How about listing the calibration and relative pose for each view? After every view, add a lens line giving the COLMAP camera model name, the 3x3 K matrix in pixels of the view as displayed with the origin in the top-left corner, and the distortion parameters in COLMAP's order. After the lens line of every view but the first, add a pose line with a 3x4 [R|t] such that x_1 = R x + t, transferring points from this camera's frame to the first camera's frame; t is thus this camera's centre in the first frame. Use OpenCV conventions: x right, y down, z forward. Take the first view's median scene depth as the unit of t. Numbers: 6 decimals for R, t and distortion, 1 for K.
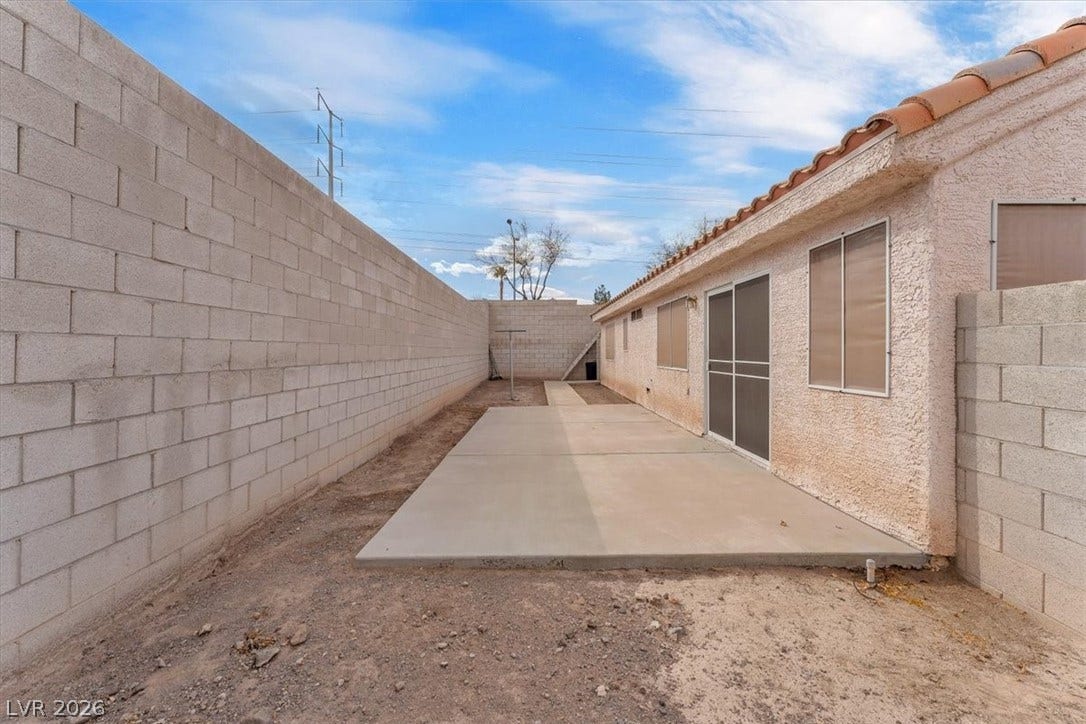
lens RADIAL K [[444.8, 0, 543.7], [0, 444.8, 351.4], [0, 0, 1]] dist [0.000201, -0.000083]
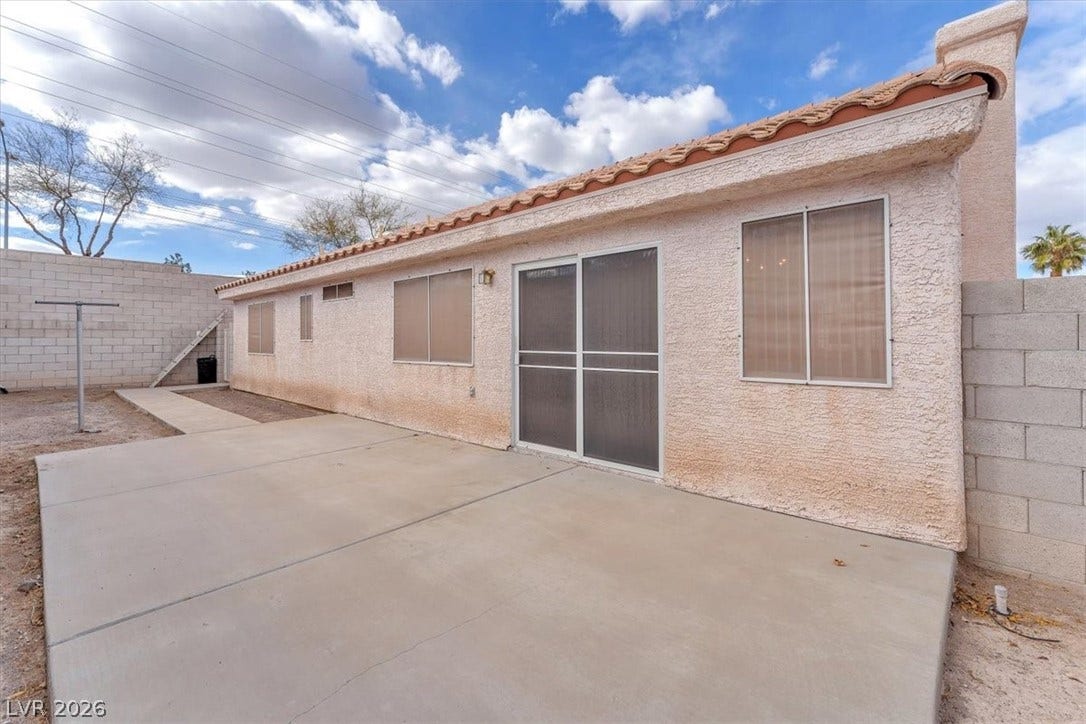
lens RADIAL K [[452.4, 0, 542.2], [0, 452.4, 333.0], [0, 0, 1]] dist [0.000302, 0.000254]
pose [[0.673886, 0.013574, 0.738711, -0.317389], [0.001575, 0.999803, -0.019808, 0.004939], [-0.738834, 0.014512, 0.673732, 0.696966]]
